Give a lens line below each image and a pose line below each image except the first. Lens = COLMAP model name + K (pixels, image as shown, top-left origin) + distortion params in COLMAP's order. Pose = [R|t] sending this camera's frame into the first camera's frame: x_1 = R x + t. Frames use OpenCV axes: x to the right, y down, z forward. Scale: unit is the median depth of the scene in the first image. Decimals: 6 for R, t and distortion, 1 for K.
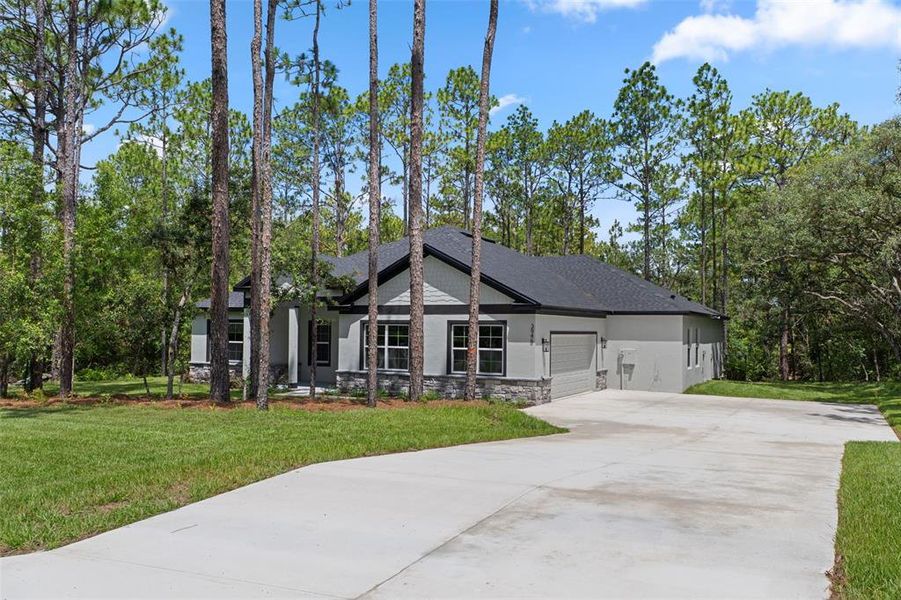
lens RADIAL K [[718.4, 0, 452.5], [0, 718.4, 321.6], [0, 0, 1]] dist [0.001436, -0.001911]
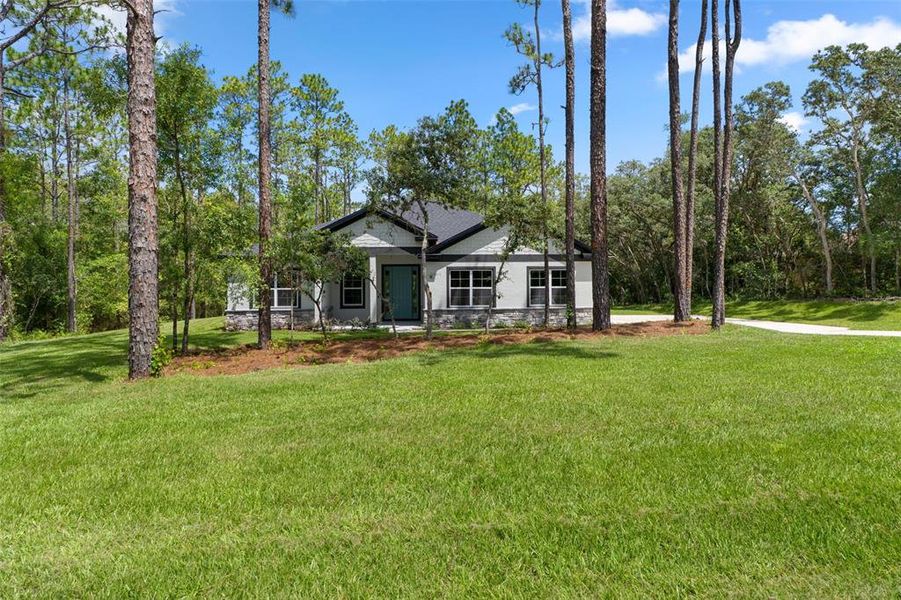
lens RADIAL K [[446.0, 0, 450.5], [0, 446.0, 300.0], [0, 0, 1]] dist [-0.000785, 0.000164]
pose [[0.831601, -0.048282, 0.553270, -0.550437], [0.009020, 0.997257, 0.073471, -0.001470], [-0.555300, -0.056108, 0.829755, 0.377320]]
